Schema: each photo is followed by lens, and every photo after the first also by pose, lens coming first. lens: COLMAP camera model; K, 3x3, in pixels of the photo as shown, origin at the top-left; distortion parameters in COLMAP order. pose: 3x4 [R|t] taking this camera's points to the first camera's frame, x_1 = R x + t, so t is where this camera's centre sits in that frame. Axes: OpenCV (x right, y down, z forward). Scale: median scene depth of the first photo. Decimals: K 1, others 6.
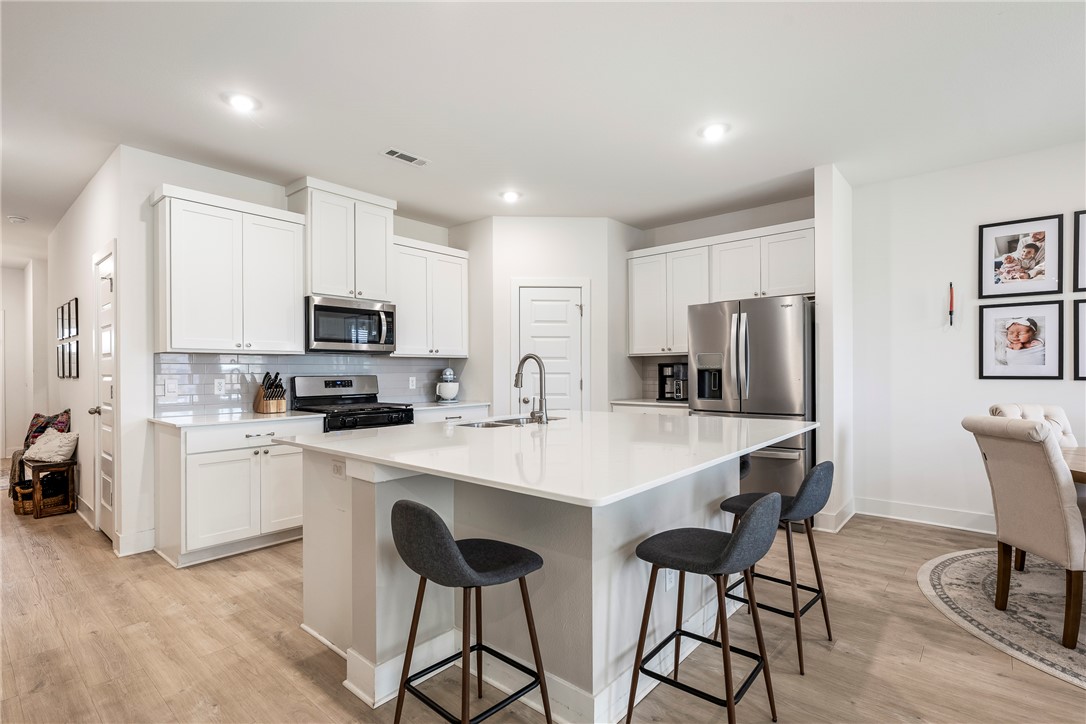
lens RADIAL K [[524.0, 0, 542.0], [0, 524.0, 370.8], [0, 0, 1]] dist [0.001182, 0.000109]
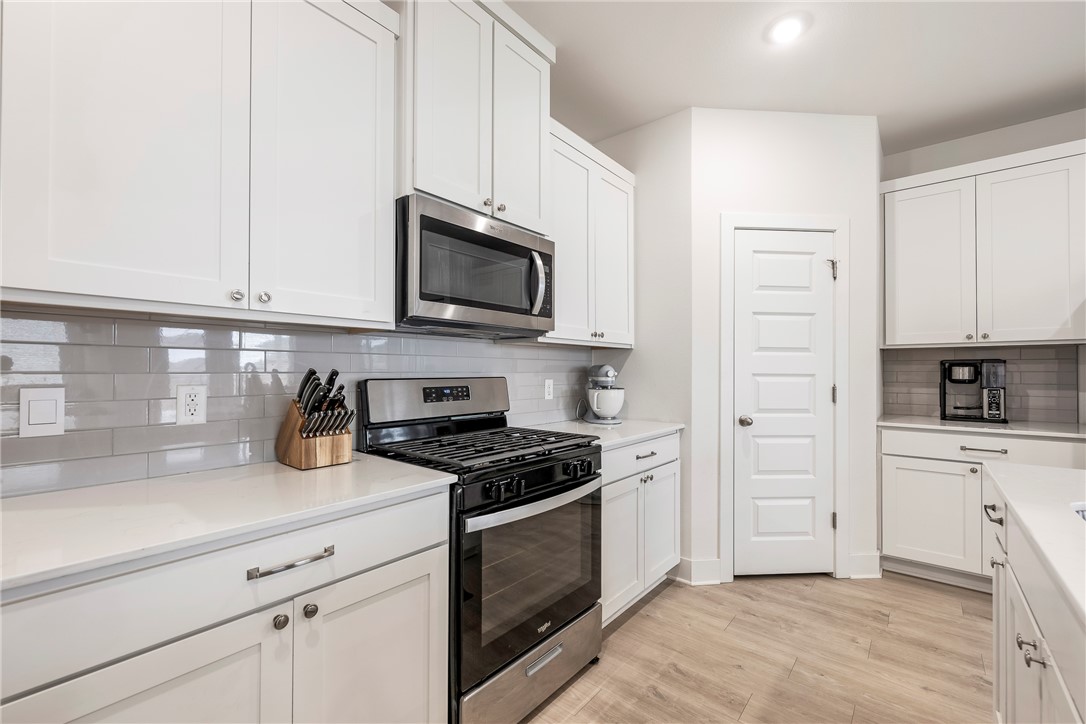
lens RADIAL K [[463.3, 0, 545.1], [0, 463.3, 363.1], [0, 0, 1]] dist [0.002825, 0.000069]
pose [[0.999796, 0.008258, 0.018459, -0.344866], [-0.008027, 0.999889, -0.012532, 0.000240], [-0.018561, 0.012382, 0.999751, 0.629438]]
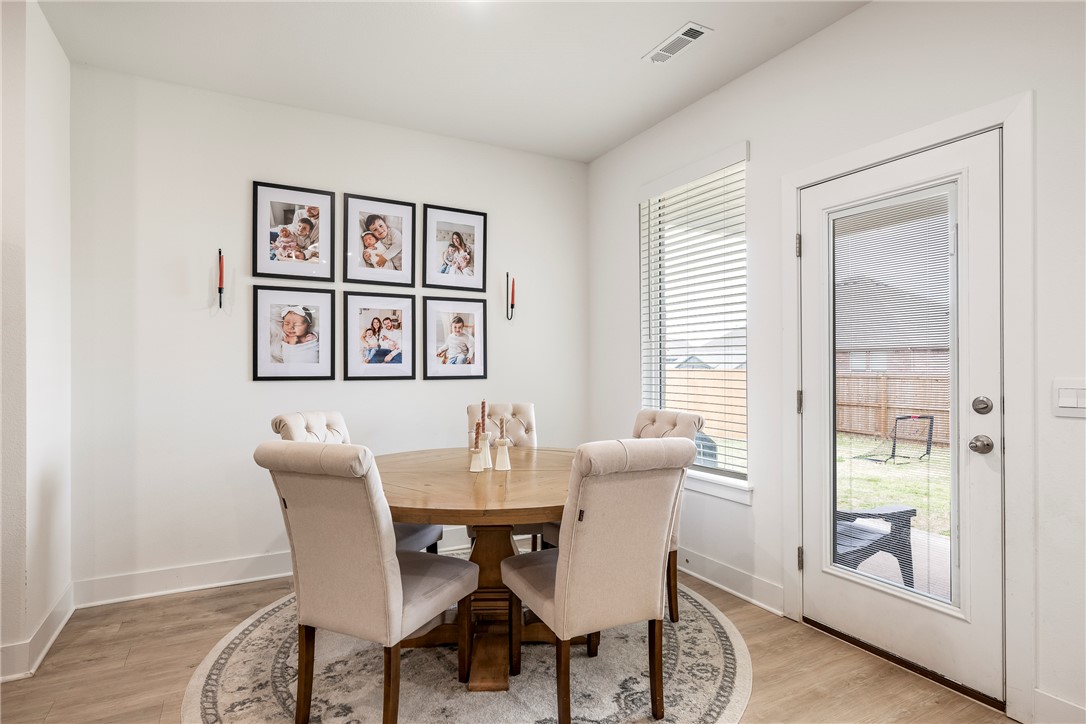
lens RADIAL K [[573.2, 0, 542.8], [0, 573.2, 366.7], [0, 0, 1]] dist [0.001384, -0.002034]
pose [[0.357617, 0.002972, 0.933864, 0.197760], [0.001213, 0.999993, -0.003647, -0.001375], [-0.933868, 0.002437, 0.357610, 0.298334]]
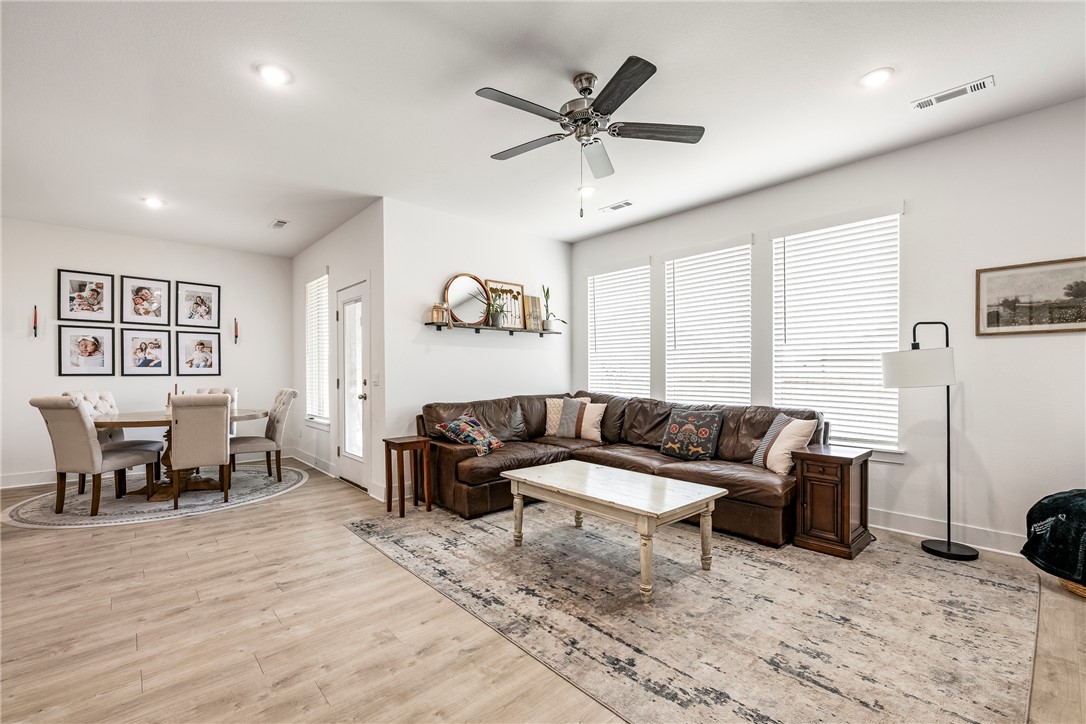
lens RADIAL K [[463.3, 0, 537.2], [0, 463.3, 377.1], [0, 0, 1]] dist [0.002825, 0.000069]
pose [[0.132378, -0.005855, 0.991182, -0.251027], [0.001828, 0.999982, 0.005663, 0.013798], [-0.991198, 0.001063, 0.132386, -0.460961]]
